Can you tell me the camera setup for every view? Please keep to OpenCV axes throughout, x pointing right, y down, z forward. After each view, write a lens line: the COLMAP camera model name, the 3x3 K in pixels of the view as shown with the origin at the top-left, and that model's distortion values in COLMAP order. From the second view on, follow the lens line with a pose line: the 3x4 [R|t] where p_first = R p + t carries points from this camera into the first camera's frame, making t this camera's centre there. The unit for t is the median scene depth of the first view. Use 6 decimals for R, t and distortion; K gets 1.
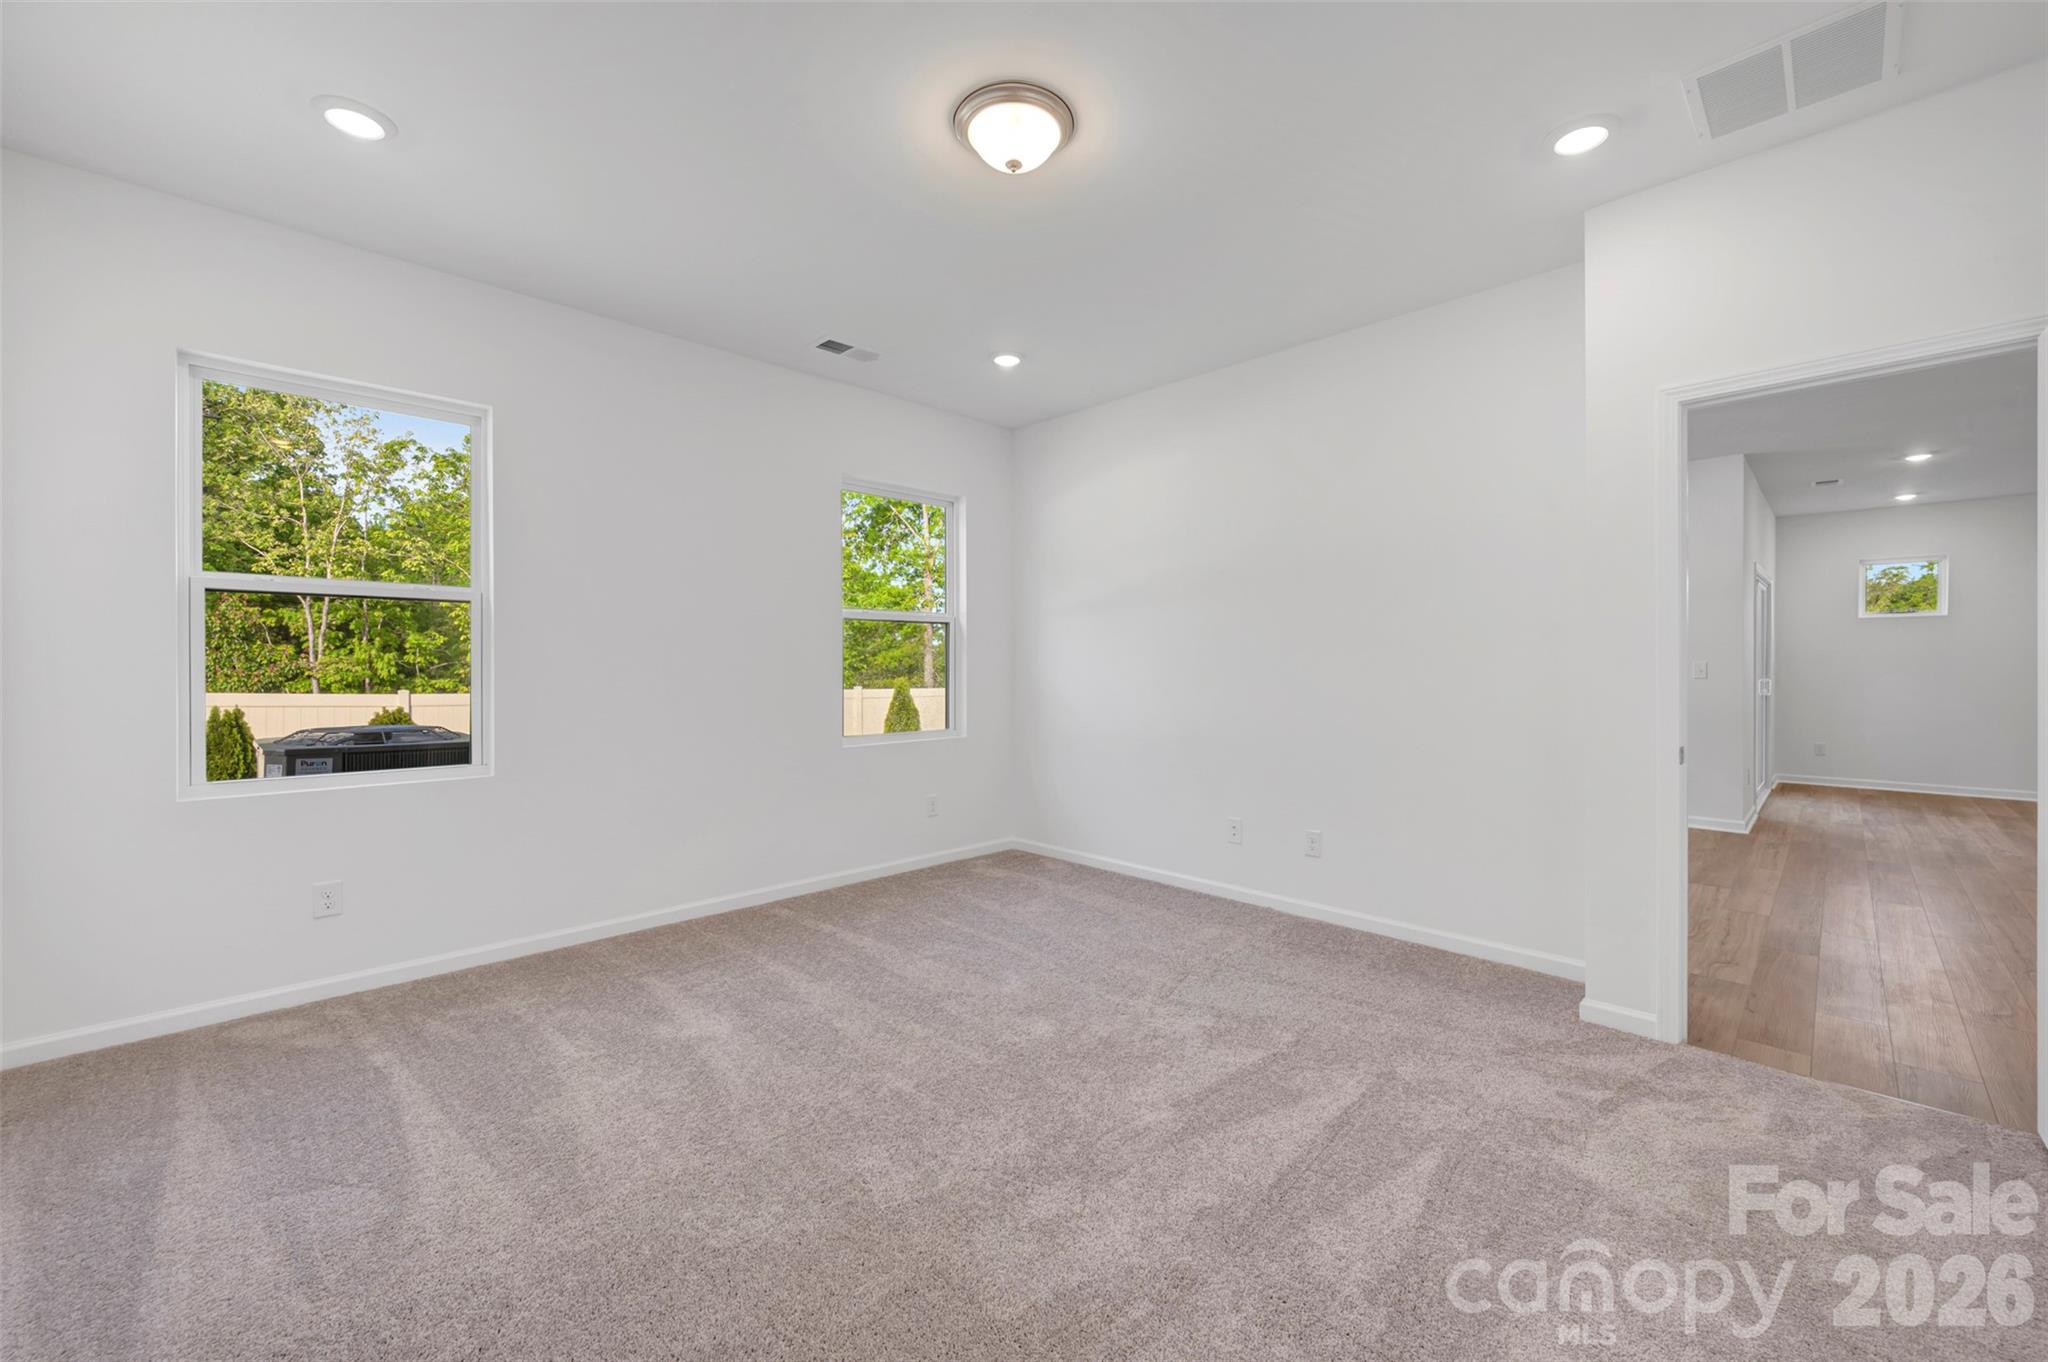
lens RADIAL K [[816.7, 0, 1030.2], [0, 816.7, 669.6], [0, 0, 1]] dist [-0.002969, 0.000588]
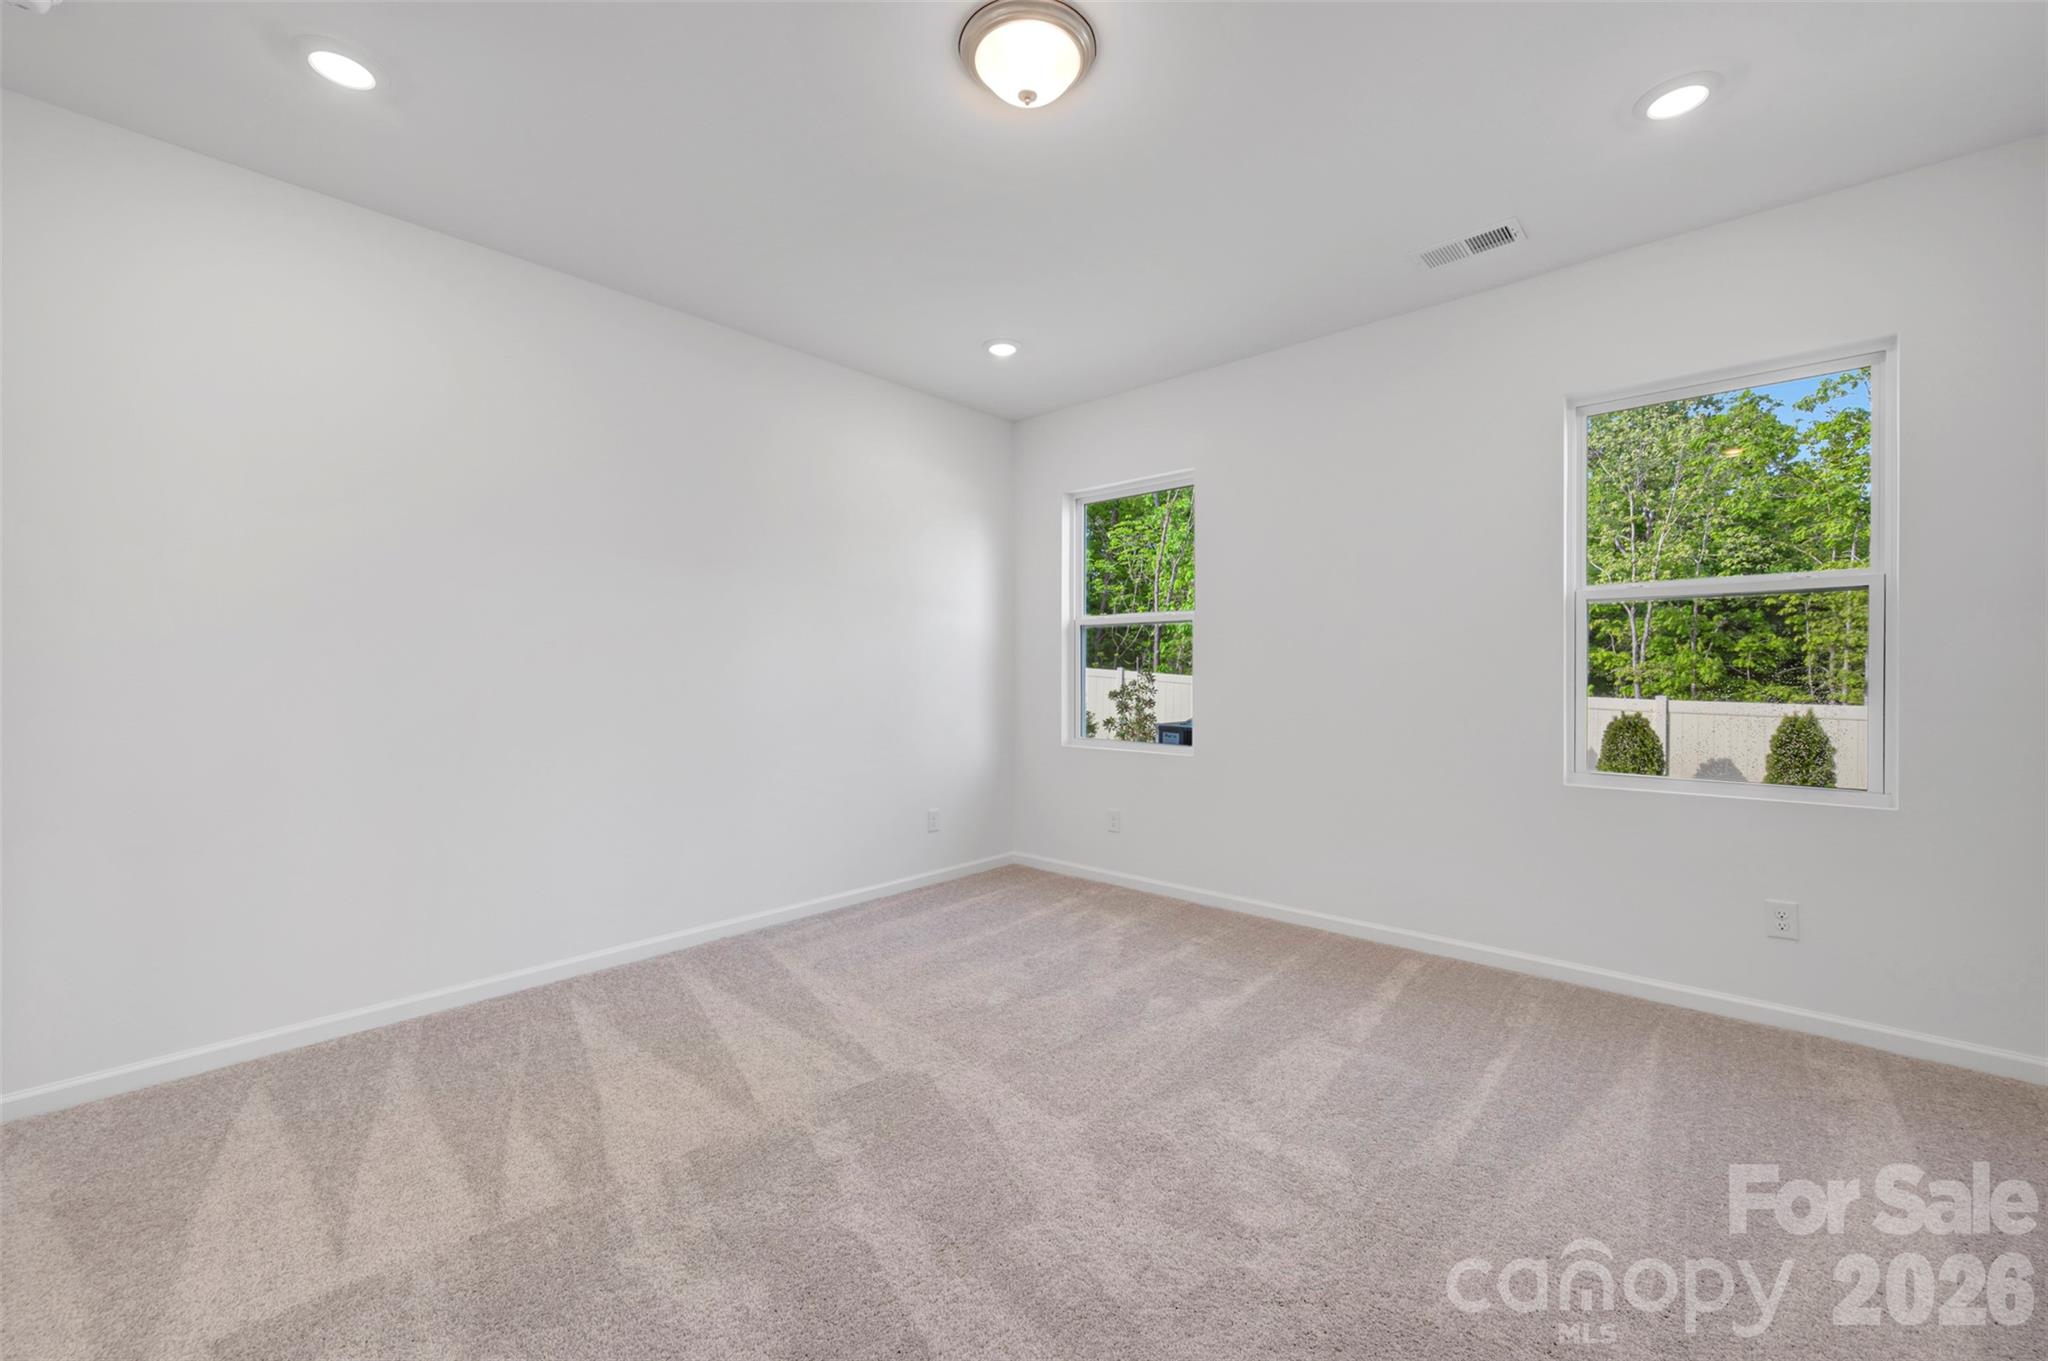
lens RADIAL K [[816.7, 0, 1024.5], [0, 816.7, 677.6], [0, 0, 1]] dist [-0.002969, 0.000588]
pose [[0.049649, 0.004616, -0.998756, 0.138604], [-0.002290, 0.999987, 0.004508, 0.000389], [0.998764, 0.002063, 0.049659, 0.154486]]
